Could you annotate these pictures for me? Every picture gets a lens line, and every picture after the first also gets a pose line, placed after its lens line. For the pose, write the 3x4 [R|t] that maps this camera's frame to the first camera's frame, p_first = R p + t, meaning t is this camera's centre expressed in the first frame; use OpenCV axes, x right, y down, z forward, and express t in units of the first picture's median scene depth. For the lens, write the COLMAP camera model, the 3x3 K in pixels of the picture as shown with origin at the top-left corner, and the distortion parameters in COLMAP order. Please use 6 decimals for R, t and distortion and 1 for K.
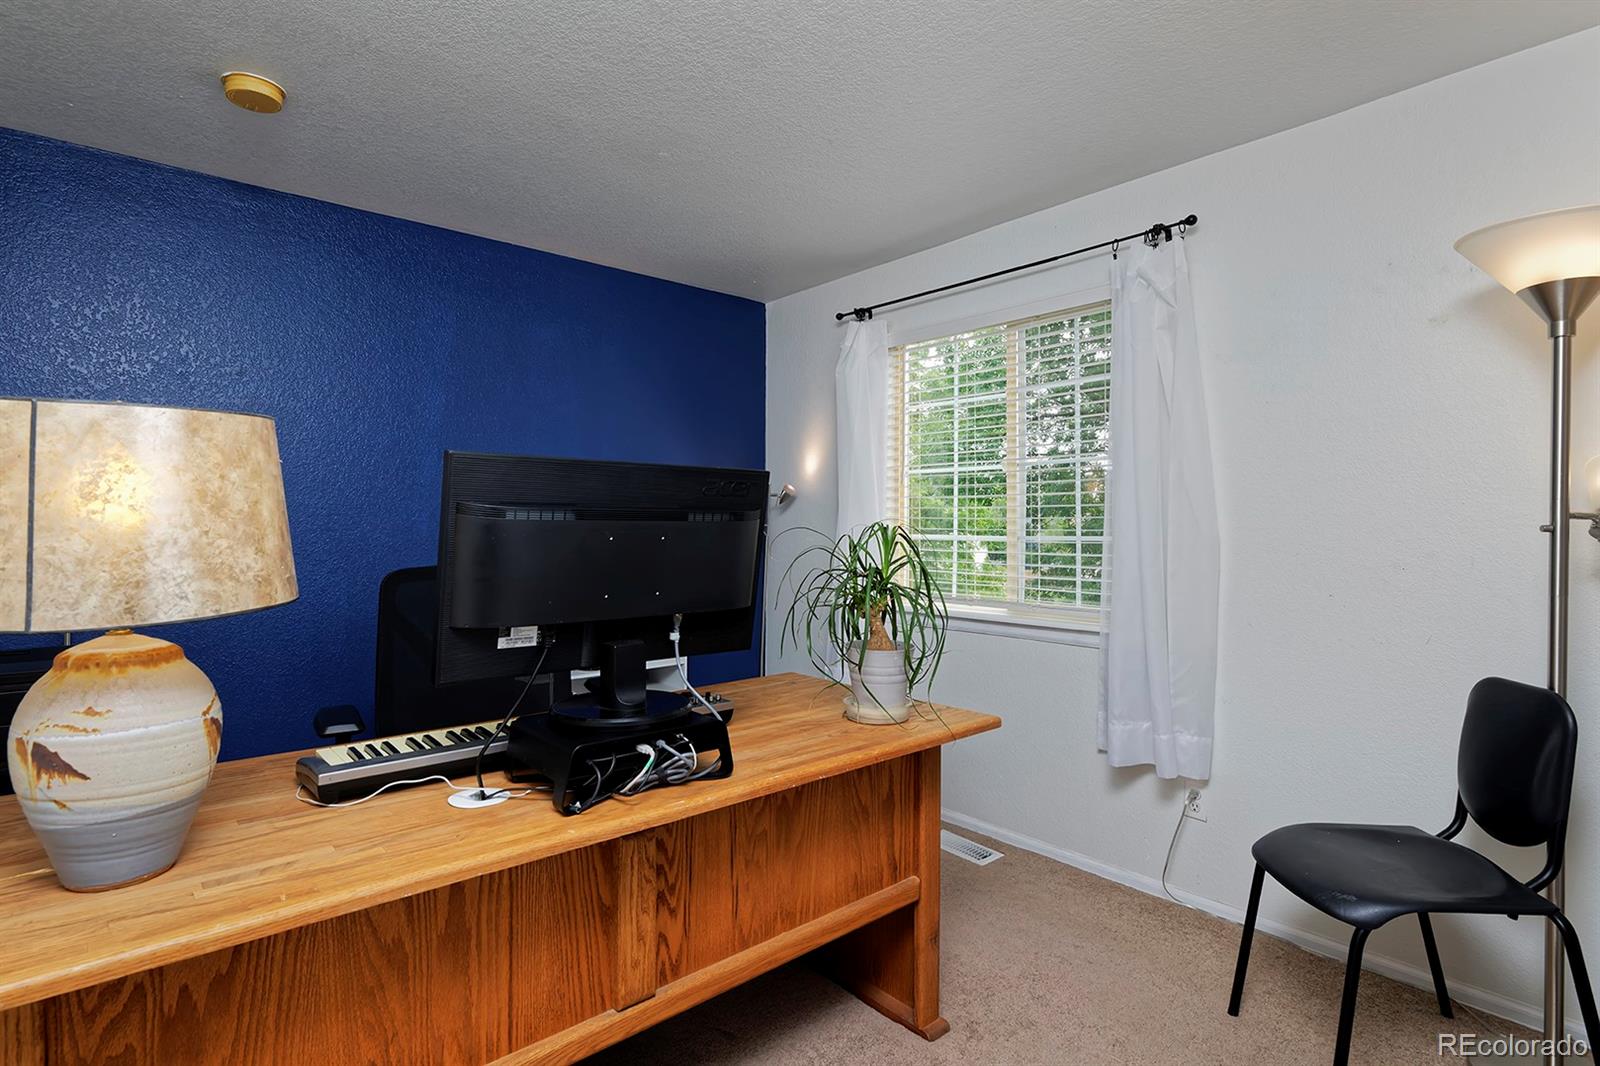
lens RADIAL K [[776.1, 0, 797.6], [0, 776.1, 533.9], [0, 0, 1]] dist [-0.002108, -0.000484]
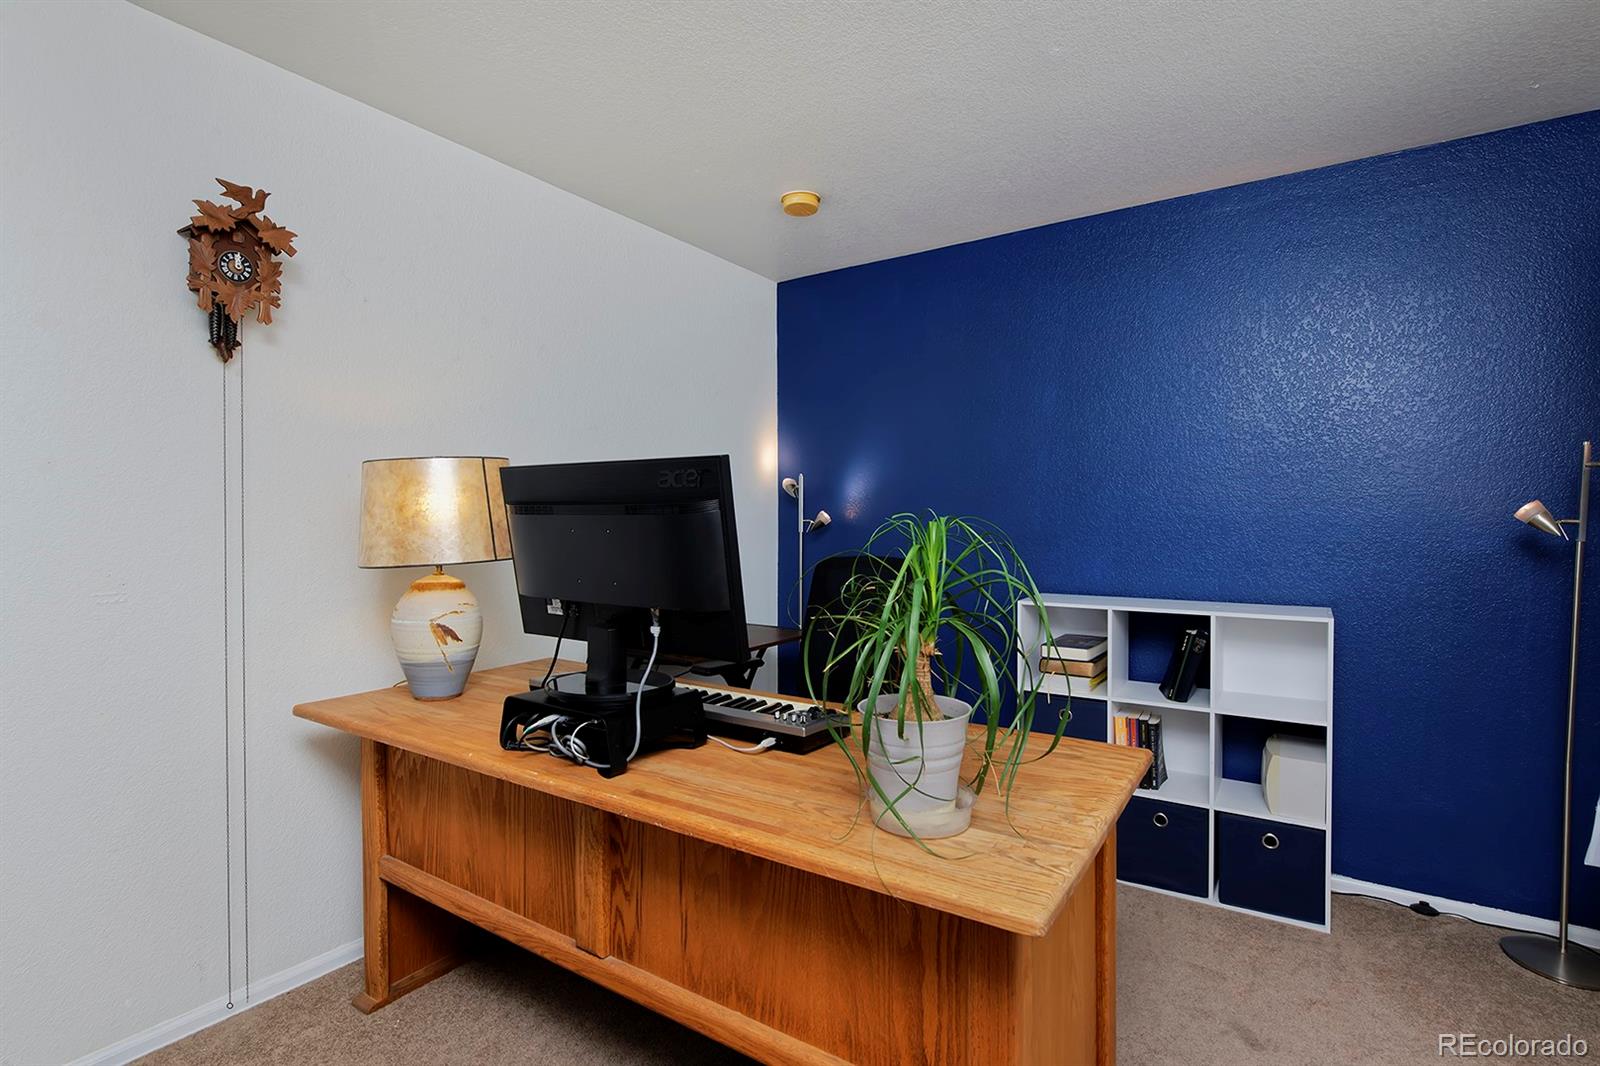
lens RADIAL K [[776.1, 0, 797.6], [0, 776.1, 533.9], [0, 0, 1]] dist [-0.002108, -0.000484]
pose [[0.272533, 0.016582, -0.962004, 0.856726], [-0.014451, 0.999809, 0.013139, -0.008758], [0.962038, 0.010321, 0.272720, 0.903501]]
